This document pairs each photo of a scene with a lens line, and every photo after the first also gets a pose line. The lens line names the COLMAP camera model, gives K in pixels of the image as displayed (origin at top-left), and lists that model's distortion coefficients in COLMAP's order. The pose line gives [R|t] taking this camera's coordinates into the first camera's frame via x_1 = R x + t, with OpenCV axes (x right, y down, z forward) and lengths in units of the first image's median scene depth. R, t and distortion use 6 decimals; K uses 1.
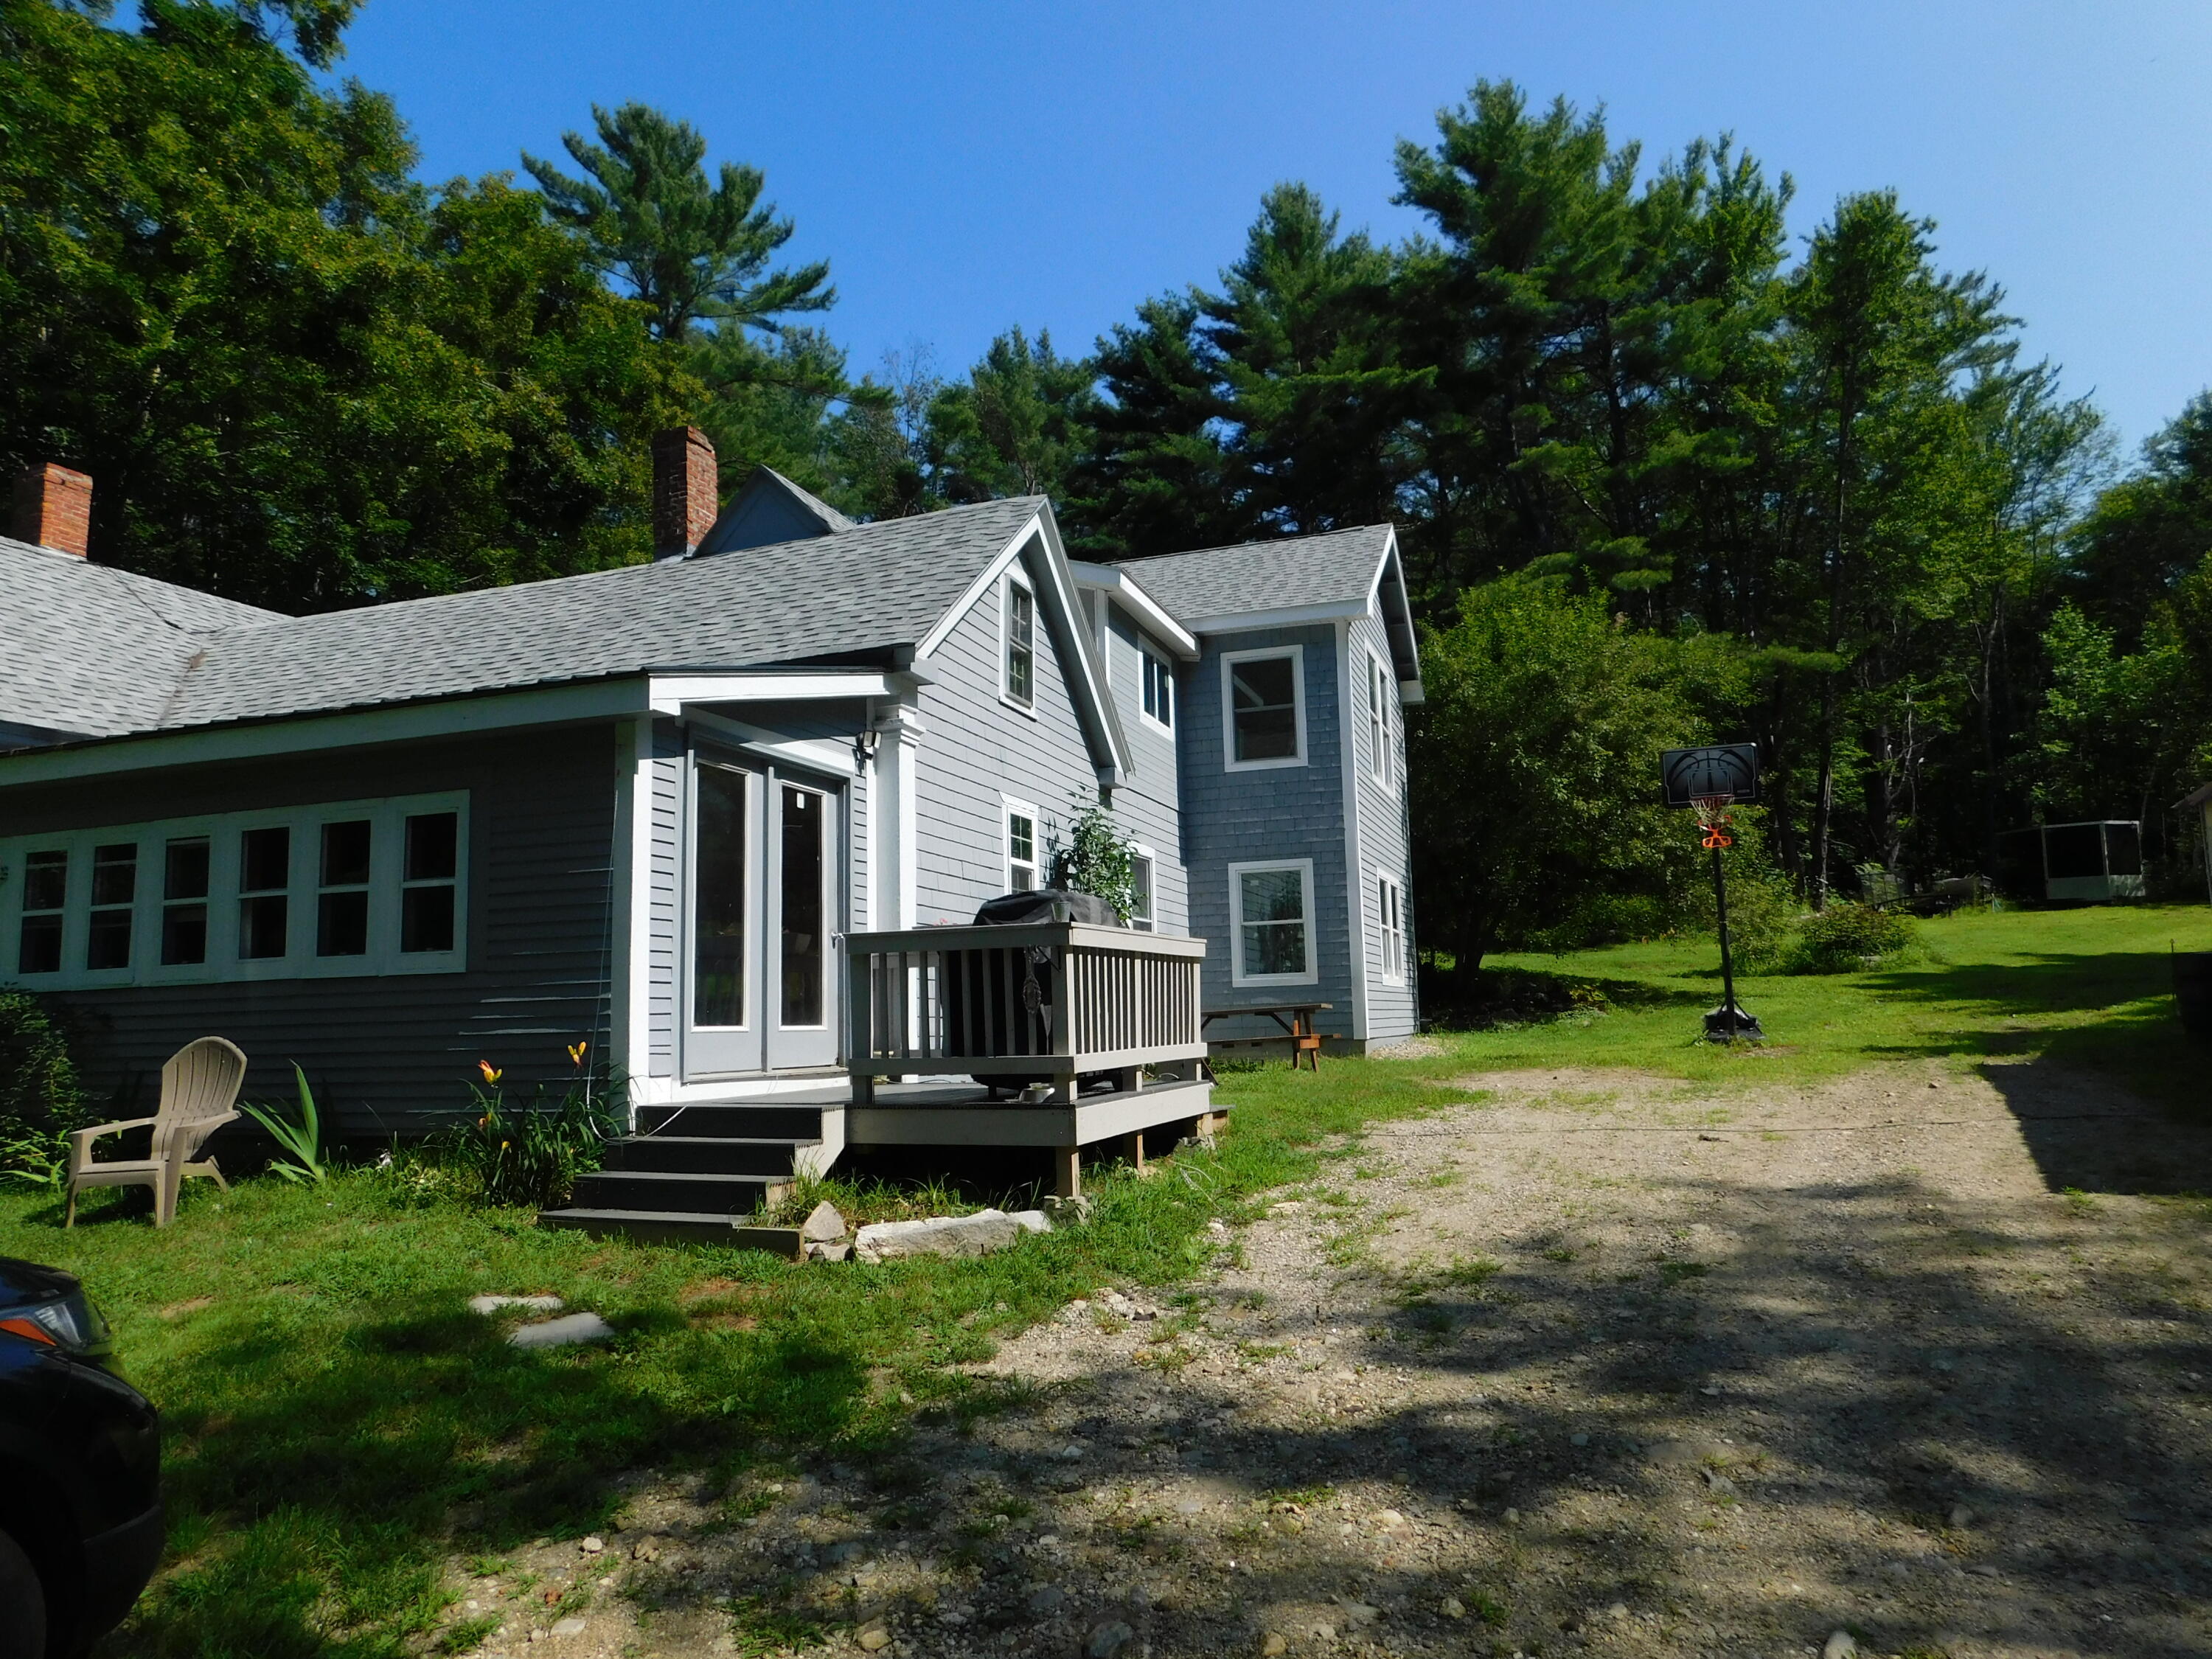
lens RADIAL K [[1478.5, 0, 1106.0], [0, 1478.5, 829.5], [0, 0, 1]] dist [-0.010797, -0.002479]
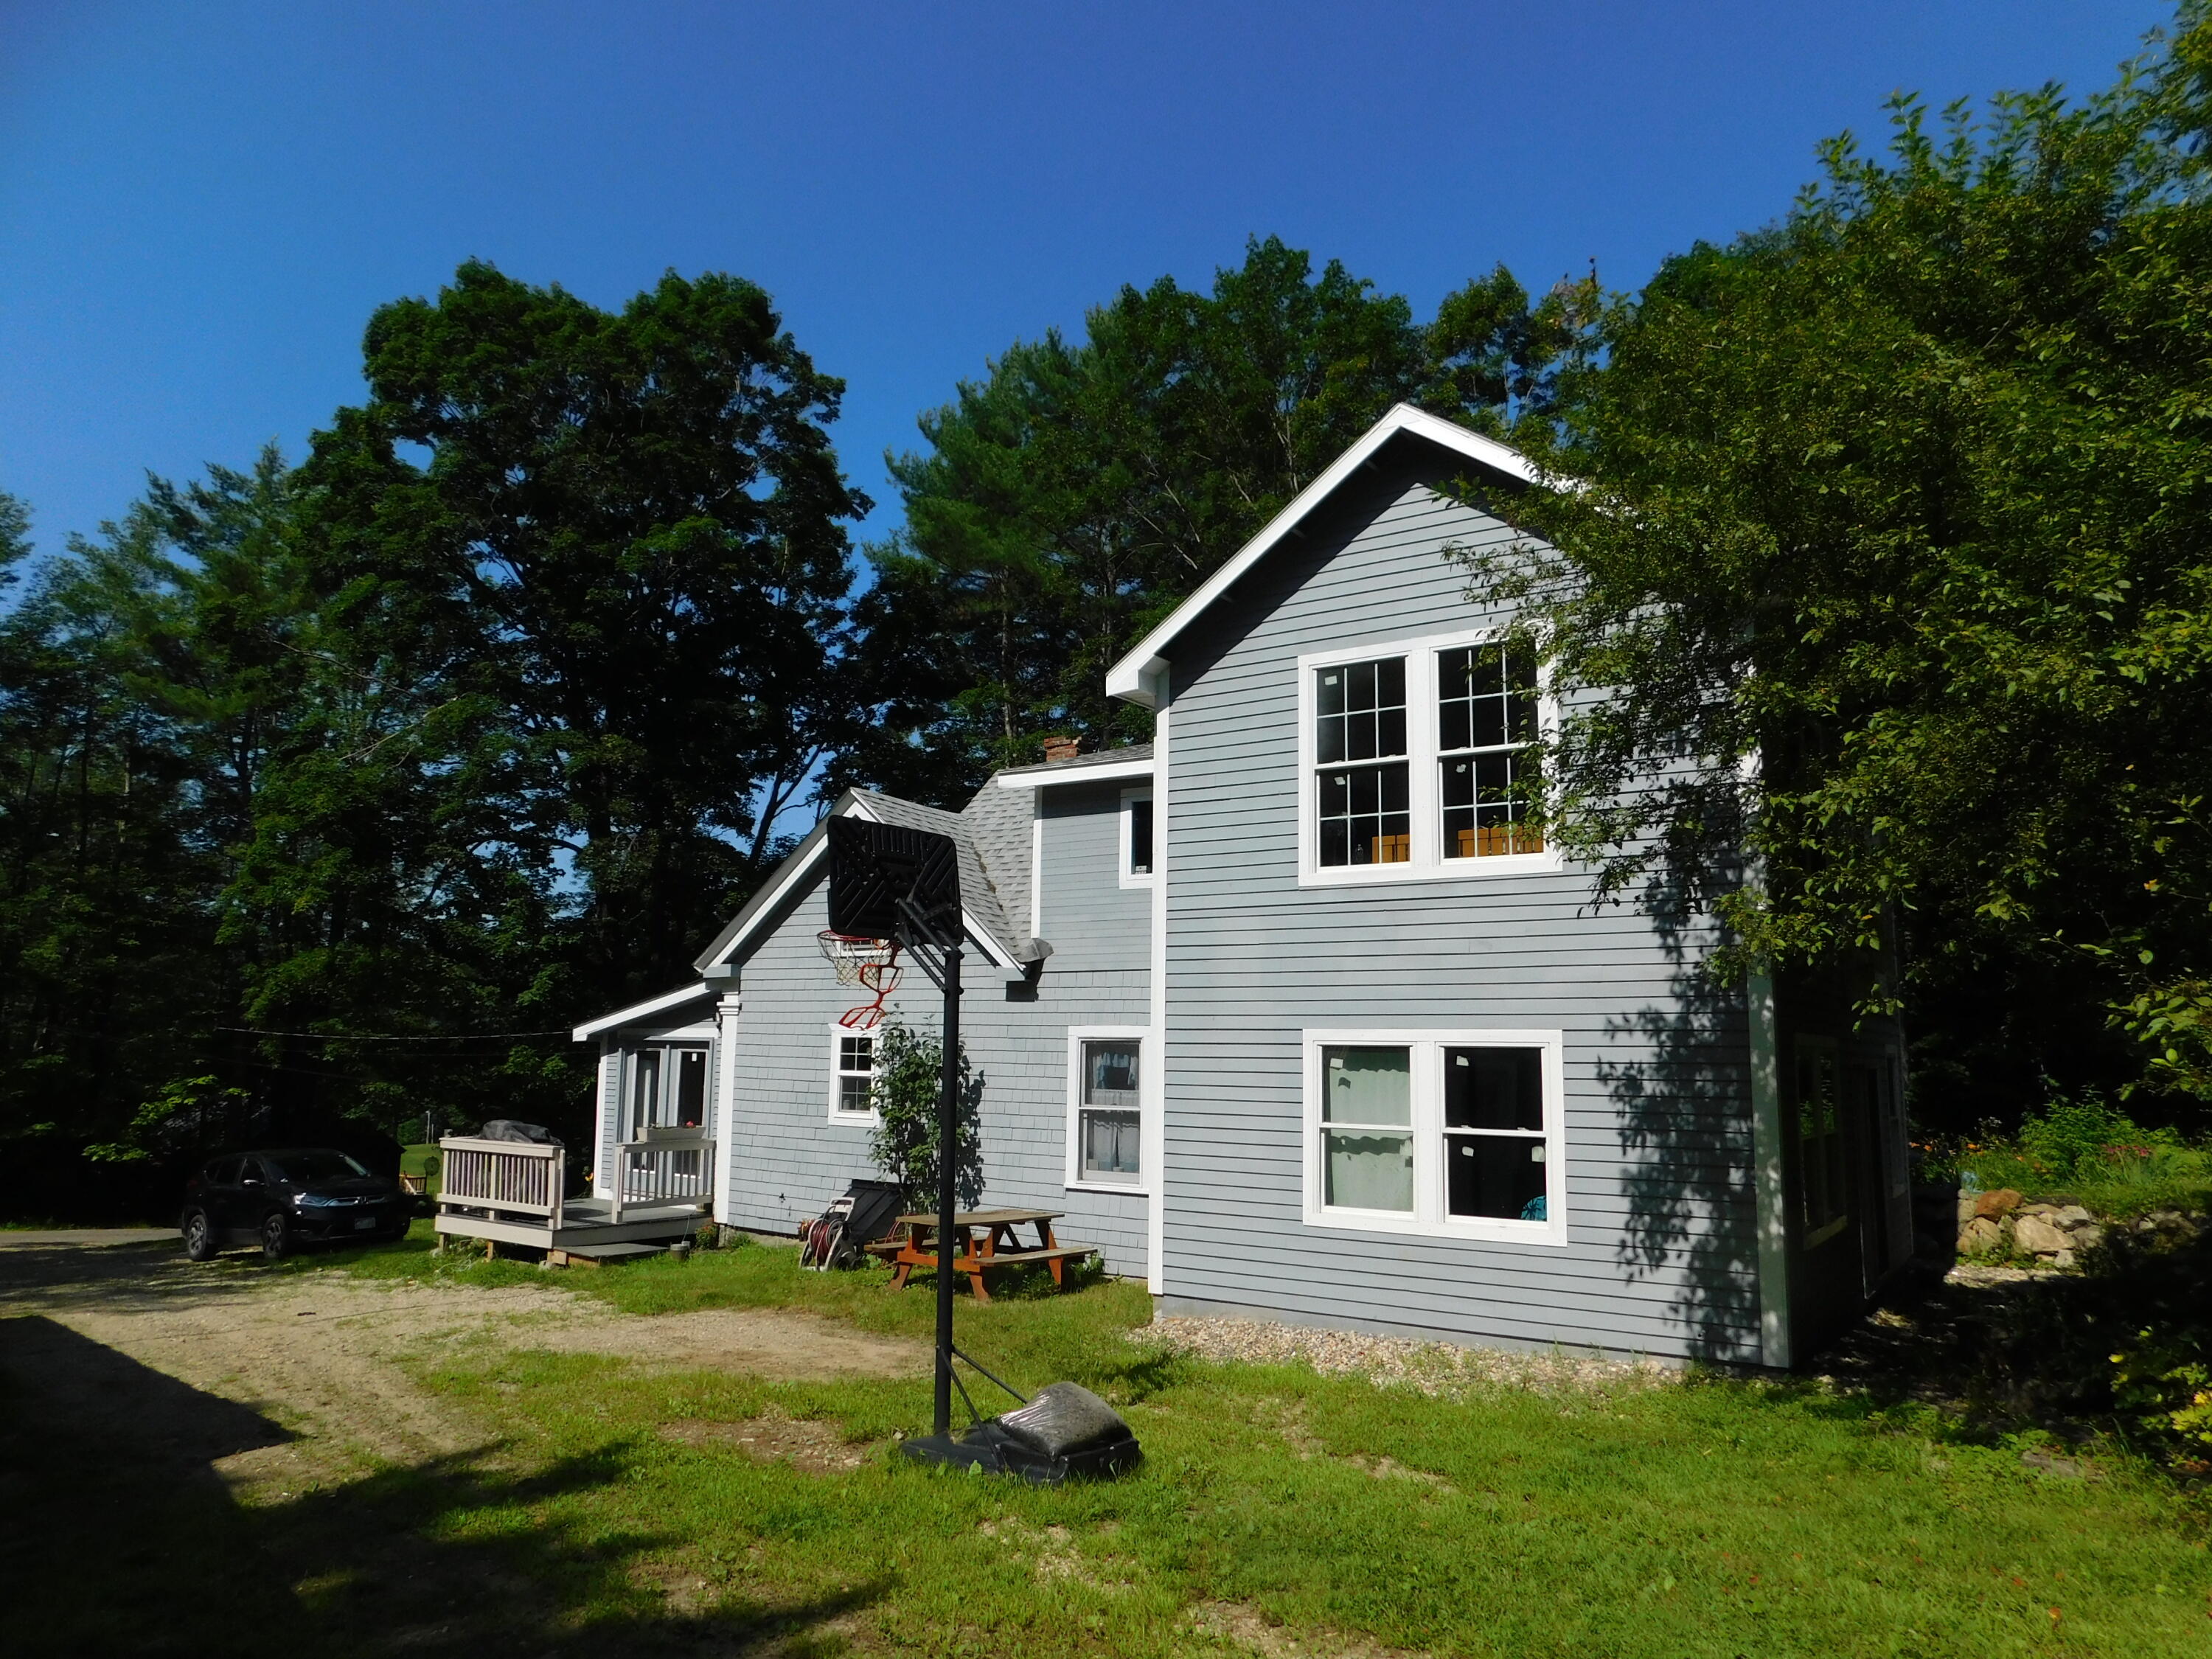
lens RADIAL K [[1478.5, 0, 1106.0], [0, 1478.5, 829.5], [0, 0, 1]] dist [-0.010797, -0.002479]
pose [[-0.269847, -0.126128, -0.954607, 2.668651], [0.116890, 0.979762, -0.162493, 0.114464], [0.955782, -0.155432, -0.249643, 3.559388]]
